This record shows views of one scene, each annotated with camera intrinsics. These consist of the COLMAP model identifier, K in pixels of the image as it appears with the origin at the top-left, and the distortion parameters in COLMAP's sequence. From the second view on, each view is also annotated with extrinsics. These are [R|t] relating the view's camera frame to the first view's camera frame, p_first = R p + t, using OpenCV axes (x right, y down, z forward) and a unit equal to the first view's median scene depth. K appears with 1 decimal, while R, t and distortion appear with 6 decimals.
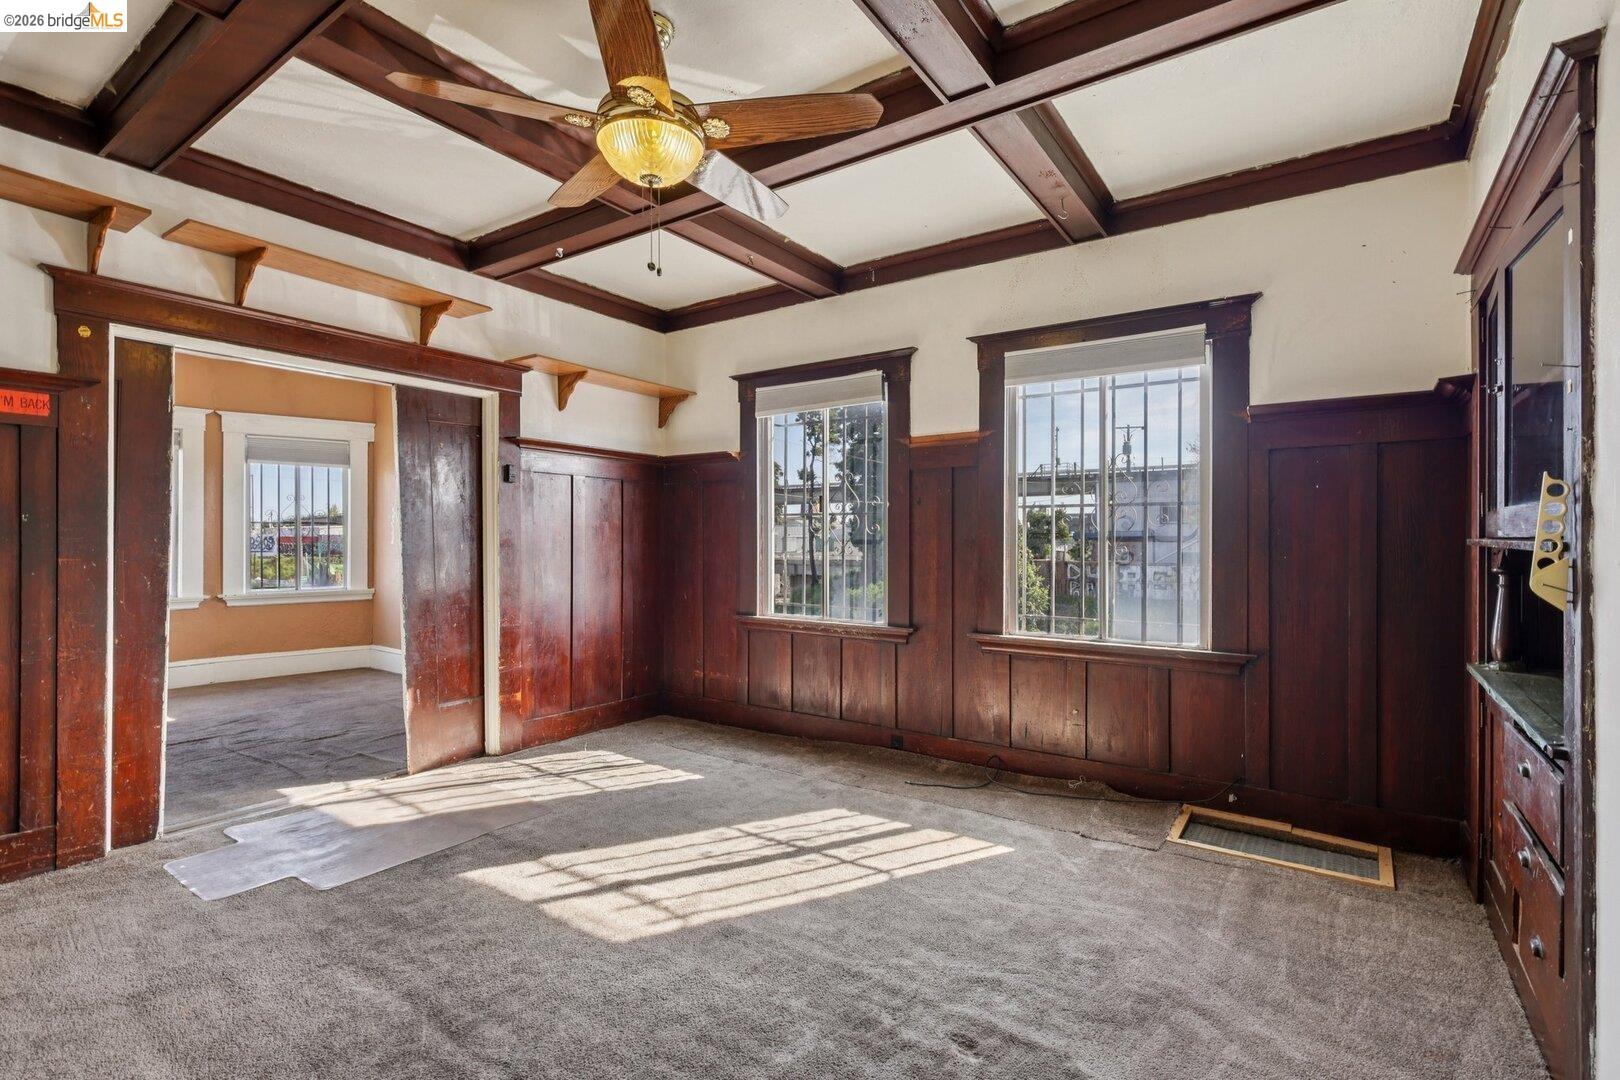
lens RADIAL K [[747.4, 0, 808.5], [0, 747.4, 537.4], [0, 0, 1]] dist [-0.003551, 0.002093]
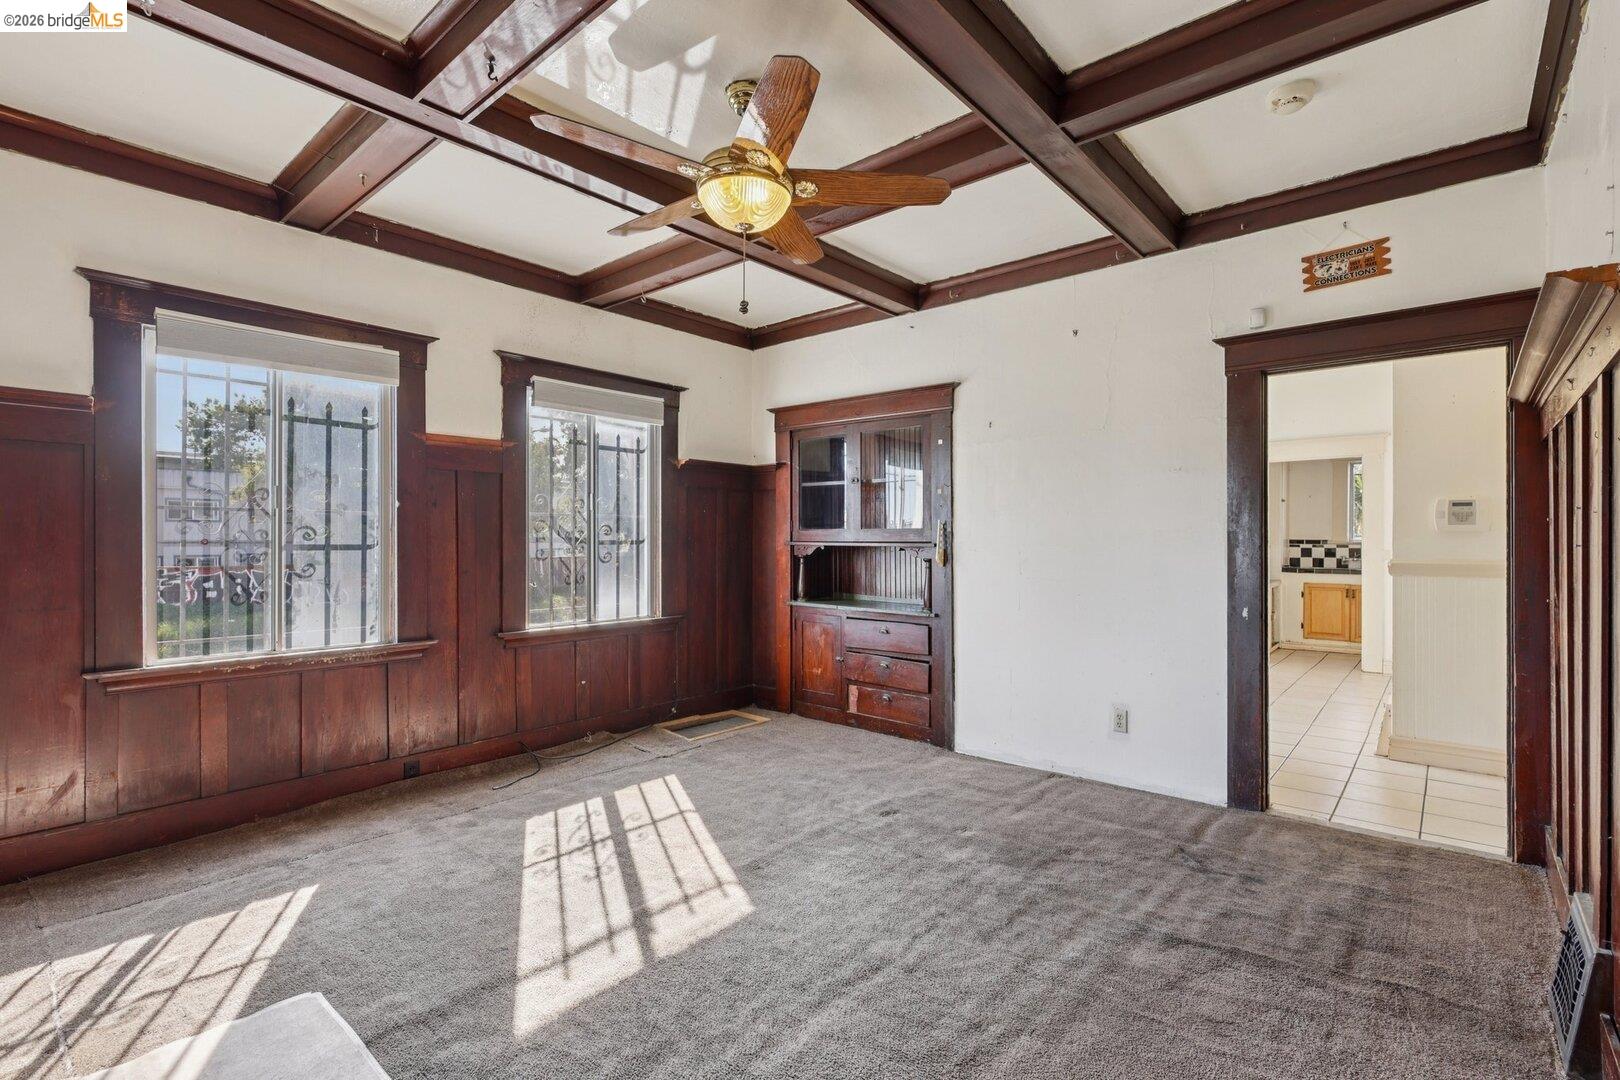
lens RADIAL K [[747.4, 0, 808.8], [0, 747.4, 539.5], [0, 0, 1]] dist [-0.003551, 0.002093]
pose [[0.111779, -0.002016, 0.993731, -0.919806], [-0.004148, 0.999988, 0.002495, -0.009402], [-0.993724, -0.004400, 0.111769, 0.540051]]
